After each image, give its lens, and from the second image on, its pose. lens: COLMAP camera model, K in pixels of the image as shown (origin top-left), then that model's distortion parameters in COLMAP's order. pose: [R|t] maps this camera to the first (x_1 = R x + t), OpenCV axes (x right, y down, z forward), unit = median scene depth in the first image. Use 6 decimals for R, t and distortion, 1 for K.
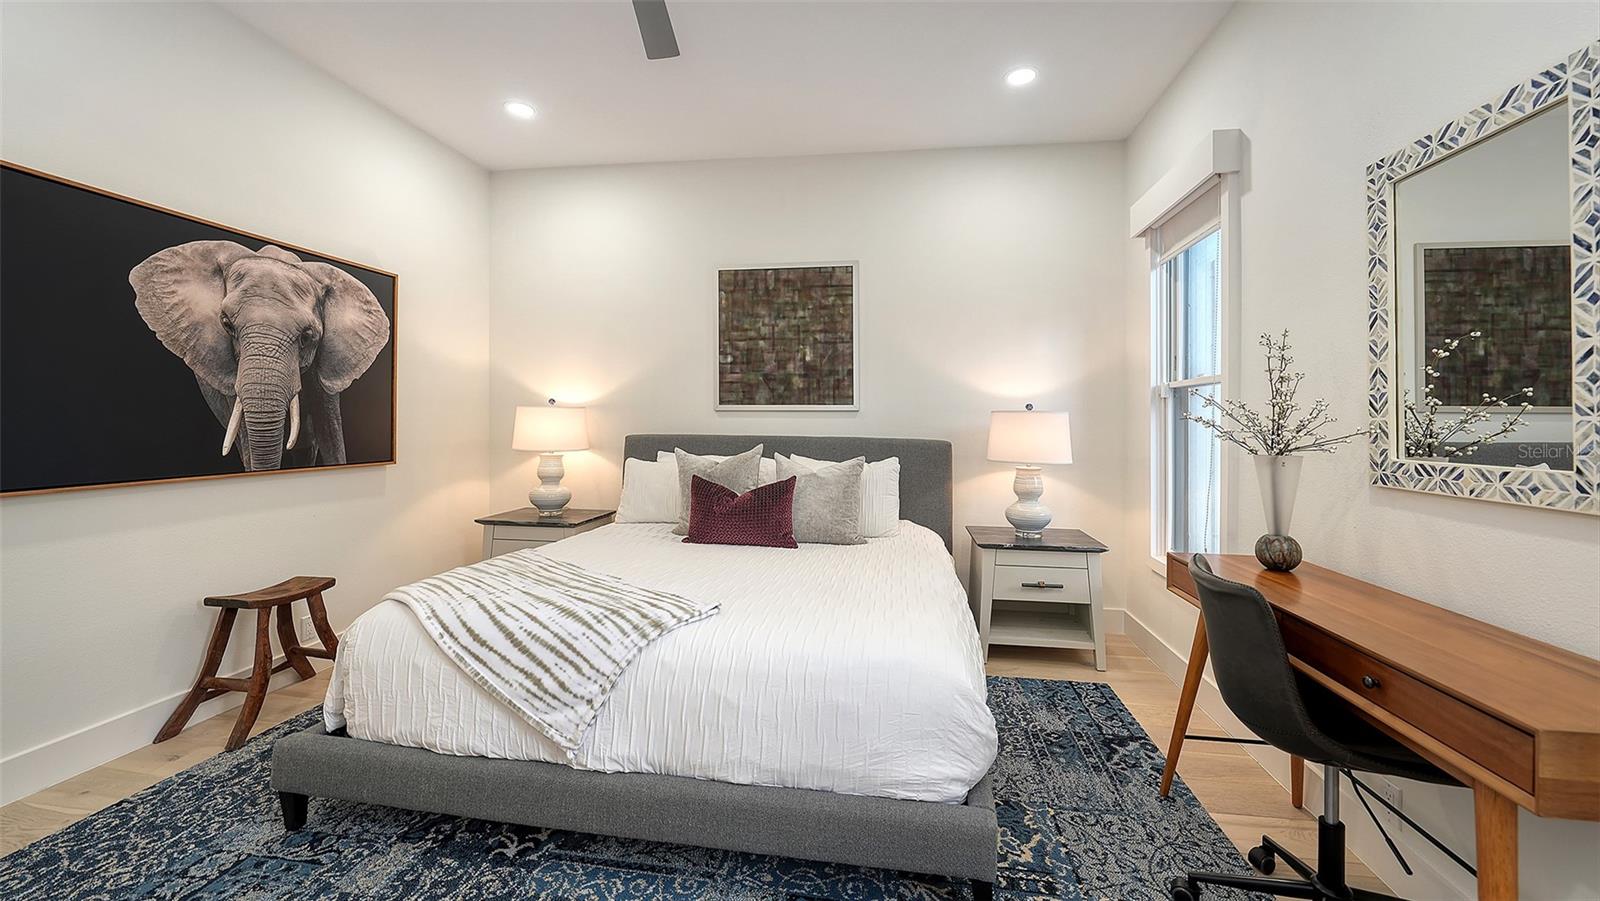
lens RADIAL K [[603.6, 0, 806.8], [0, 603.6, 421.6], [0, 0, 1]] dist [-0.002717, -0.000302]
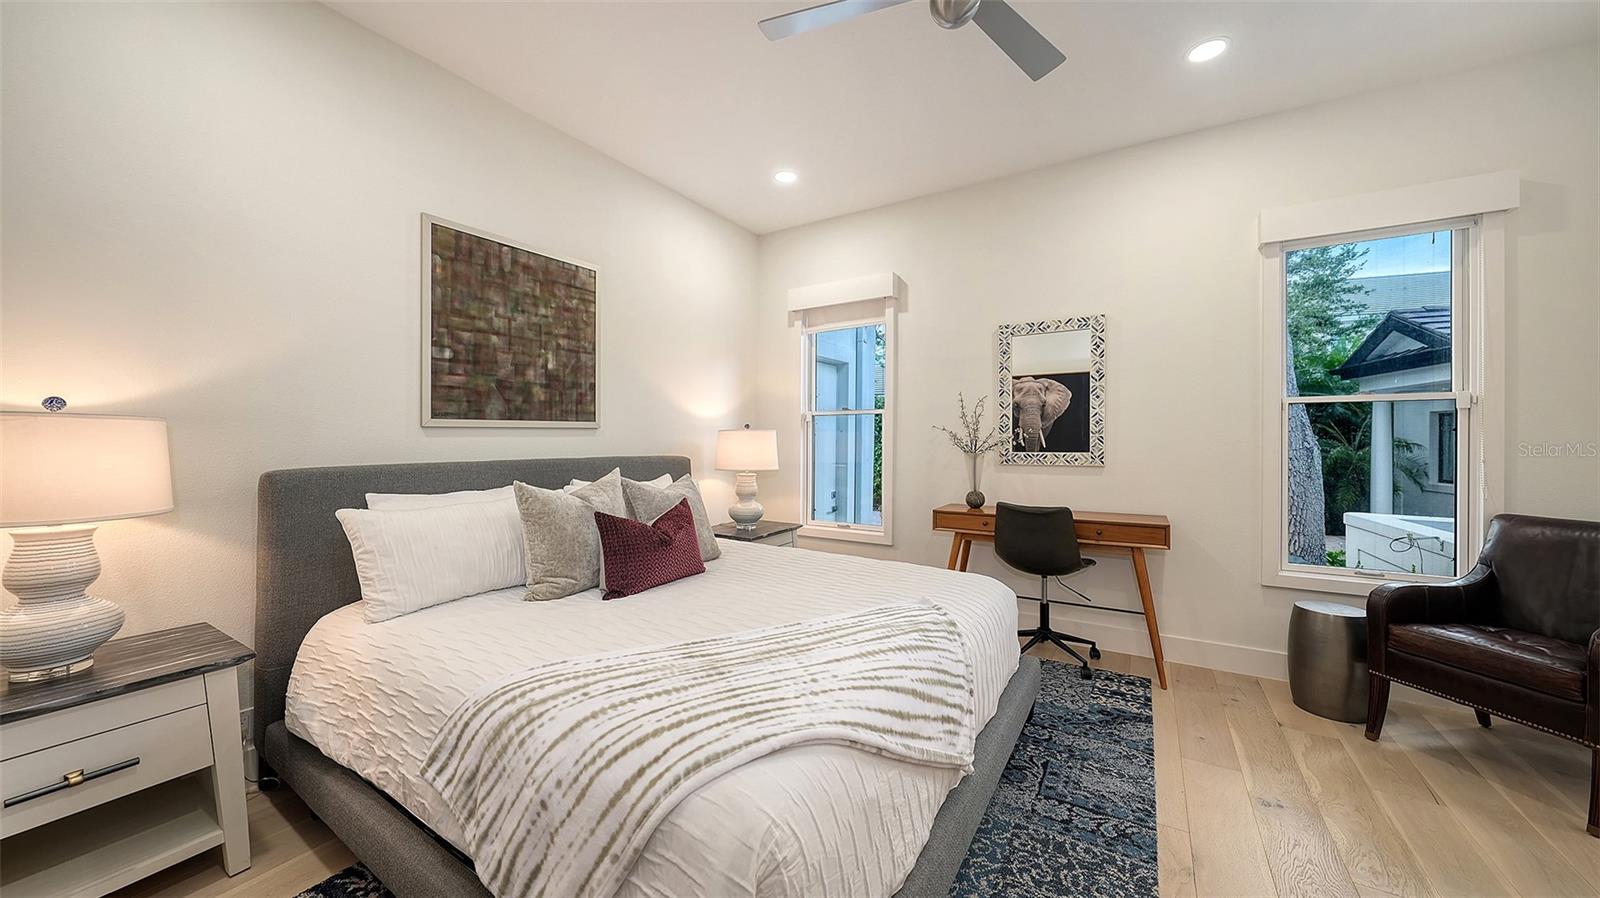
lens RADIAL K [[560.7, 0, 797.0], [0, 560.7, 434.6], [0, 0, 1]] dist [-0.001235, -0.000357]
pose [[0.393445, -0.004931, 0.919335, -0.579184], [0.008513, 0.999962, 0.001720, -0.007456], [-0.919309, 0.007150, 0.393473, 0.375489]]
